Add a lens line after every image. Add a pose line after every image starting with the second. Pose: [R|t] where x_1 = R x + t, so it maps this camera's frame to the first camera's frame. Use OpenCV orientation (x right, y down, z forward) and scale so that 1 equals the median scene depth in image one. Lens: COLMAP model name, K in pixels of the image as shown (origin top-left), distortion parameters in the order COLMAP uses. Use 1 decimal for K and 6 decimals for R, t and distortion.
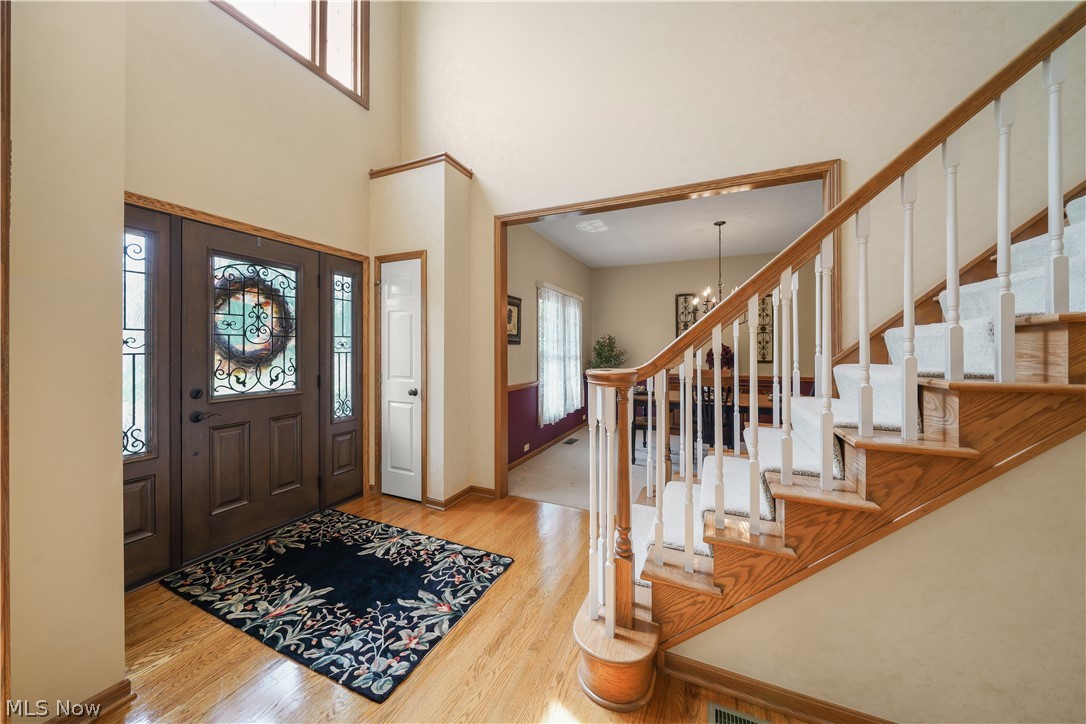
lens RADIAL K [[380.0, 0, 539.1], [0, 380.0, 346.1], [0, 0, 1]] dist [-0.002199, -0.000043]
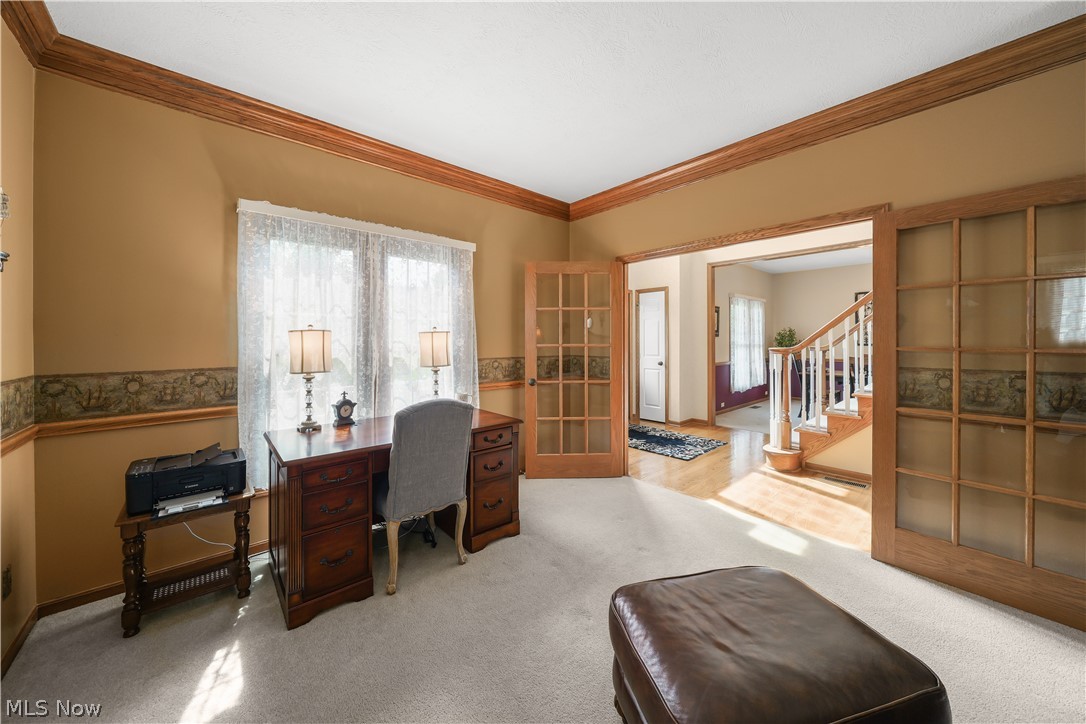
lens RADIAL K [[380.0, 0, 539.1], [0, 380.0, 346.1], [0, 0, 1]] dist [-0.002199, -0.000043]
pose [[0.913527, -0.000856, -0.406778, -0.099280], [0.010353, 0.999723, 0.021146, -0.007155], [0.406647, -0.023529, 0.913282, -0.778576]]
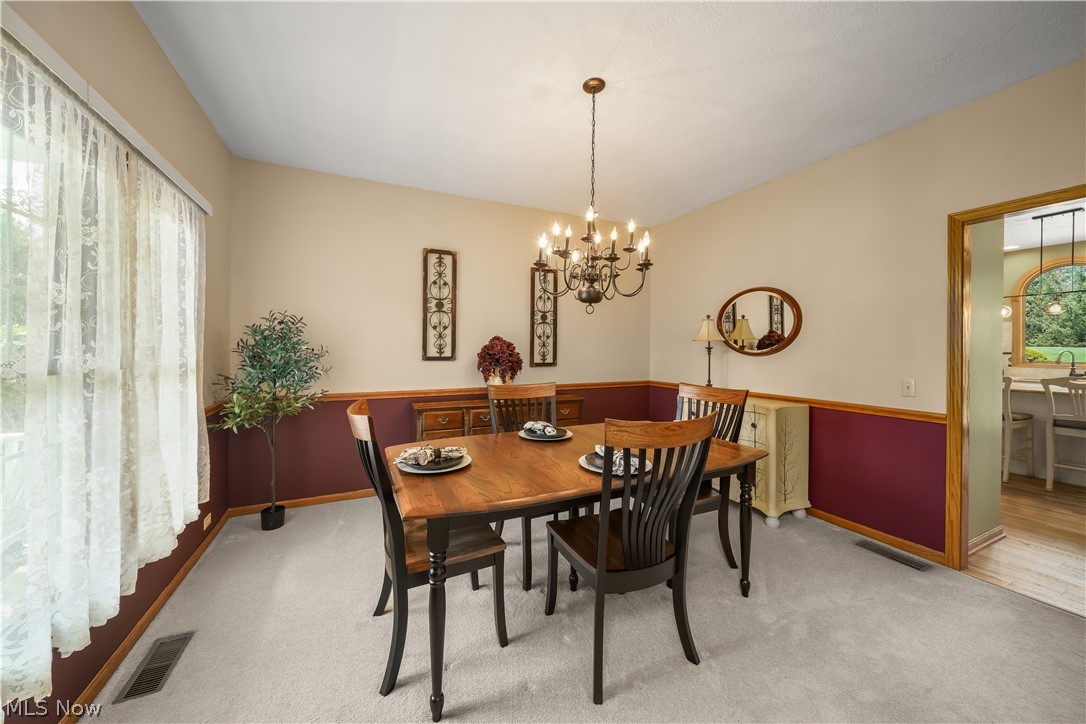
lens RADIAL K [[380.0, 0, 539.1], [0, 380.0, 346.1], [0, 0, 1]] dist [-0.002199, -0.000043]
pose [[0.646656, 0.000423, 0.762781, 0.070525], [-0.005962, 0.999972, 0.004500, 0.007592], [-0.762758, -0.007458, 0.646641, 0.840596]]
